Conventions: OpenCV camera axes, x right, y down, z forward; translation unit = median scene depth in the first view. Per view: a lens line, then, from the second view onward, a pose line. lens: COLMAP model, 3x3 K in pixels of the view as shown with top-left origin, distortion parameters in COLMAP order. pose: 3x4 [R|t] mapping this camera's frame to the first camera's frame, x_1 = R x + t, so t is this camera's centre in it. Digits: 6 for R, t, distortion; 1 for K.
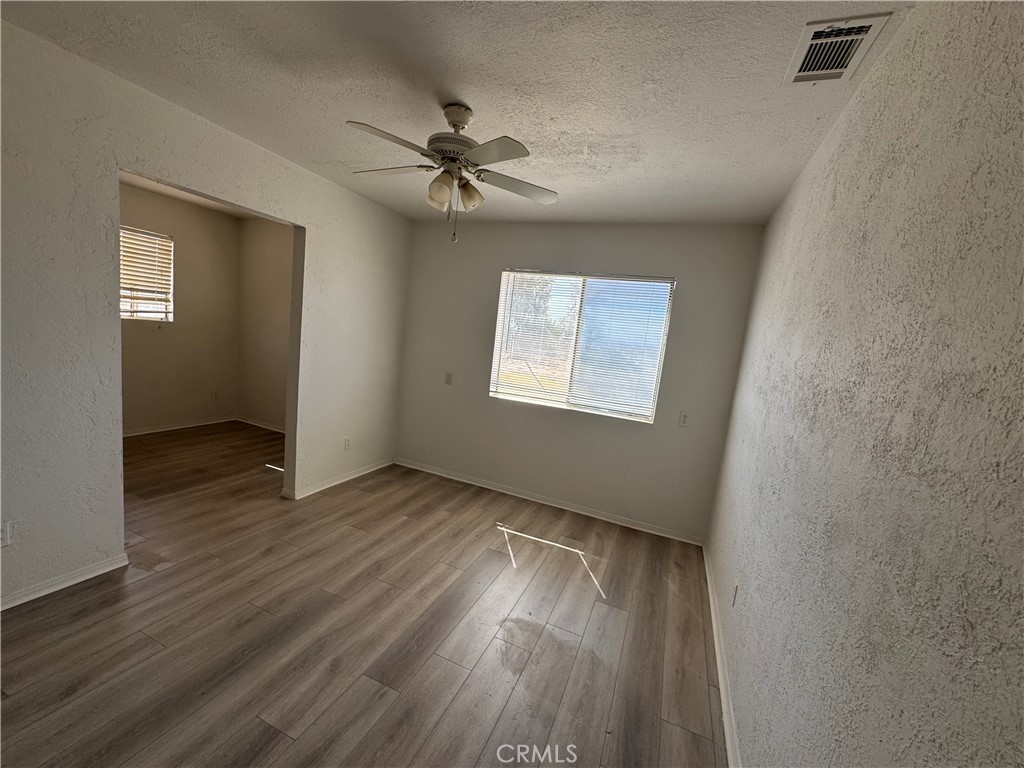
lens RADIAL K [[410.3, 0, 511.6], [0, 410.3, 382.9], [0, 0, 1]] dist [-0.005778, -0.000019]
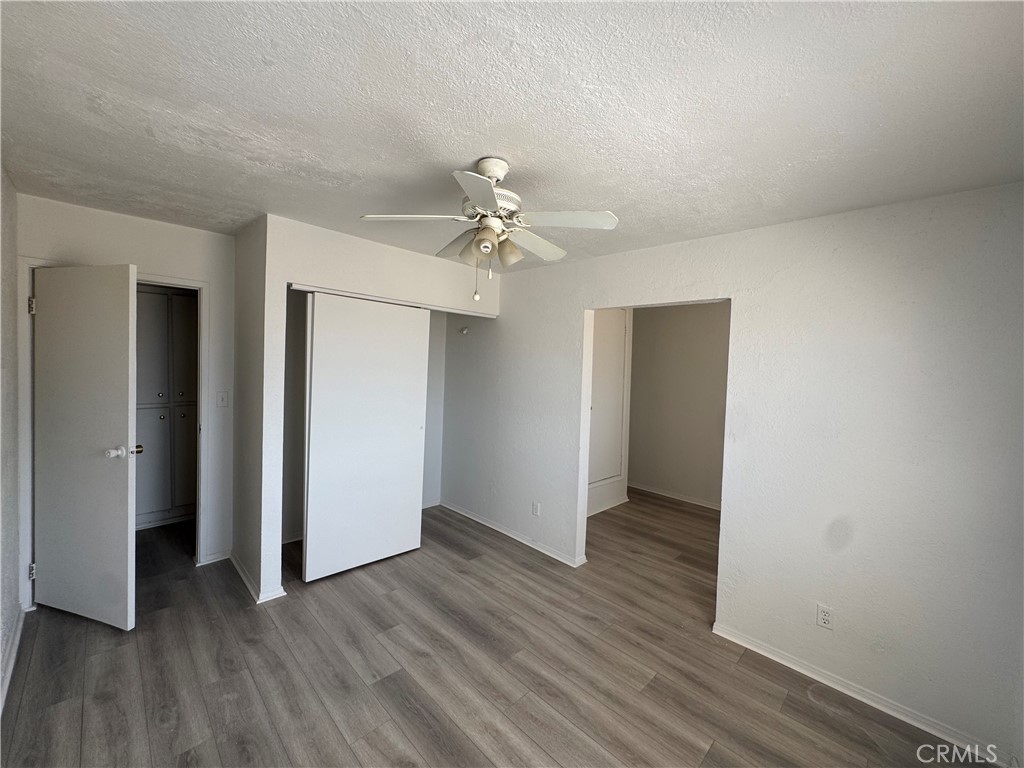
lens RADIAL K [[410.3, 0, 511.6], [0, 410.3, 382.9], [0, 0, 1]] dist [-0.005778, -0.000019]
pose [[-0.378146, -0.091155, -0.921247, 0.512039], [-0.196674, 0.980334, -0.016272, -0.126034], [0.904613, 0.175032, -0.388637, 1.135920]]
